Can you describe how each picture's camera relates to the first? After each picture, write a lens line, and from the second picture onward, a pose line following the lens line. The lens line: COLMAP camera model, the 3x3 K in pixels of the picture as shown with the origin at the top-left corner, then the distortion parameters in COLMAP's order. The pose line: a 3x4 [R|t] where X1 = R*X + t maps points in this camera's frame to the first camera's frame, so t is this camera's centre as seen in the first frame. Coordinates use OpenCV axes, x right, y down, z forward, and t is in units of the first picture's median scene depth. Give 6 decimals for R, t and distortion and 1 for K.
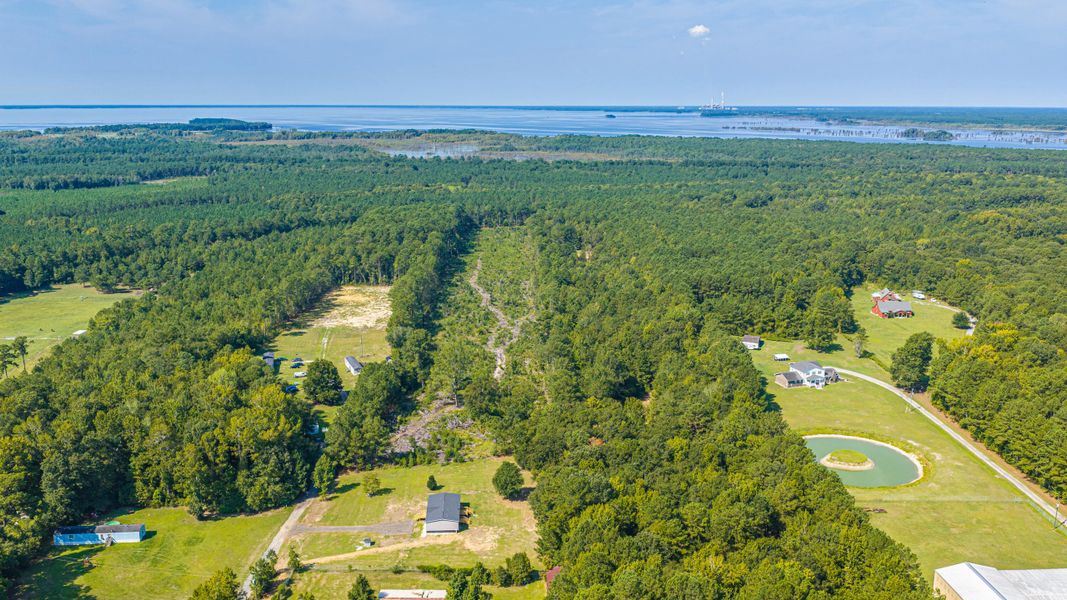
lens RADIAL K [[882.3, 0, 533.4], [0, 882.3, 302.4], [0, 0, 1]] dist [0.029056, -0.063137]
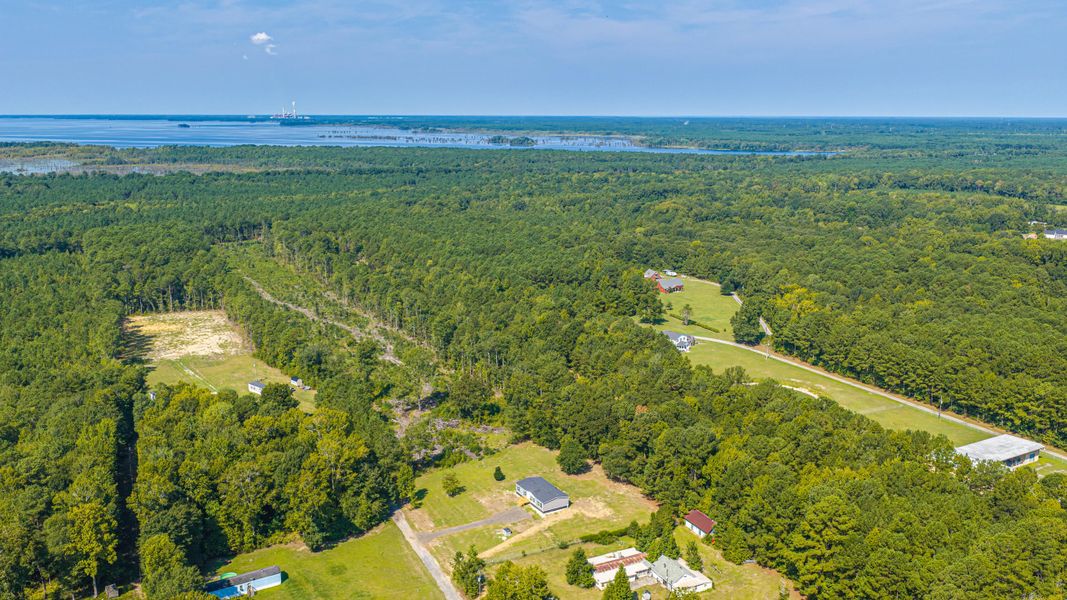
lens RADIAL K [[882.3, 0, 532.4], [0, 882.3, 302.8], [0, 0, 1]] dist [0.029056, -0.063137]
pose [[0.889100, -0.096761, 0.447368, -0.253776], [0.100889, 0.994790, 0.014657, -0.004497], [-0.446455, 0.032103, 0.894230, 0.017450]]
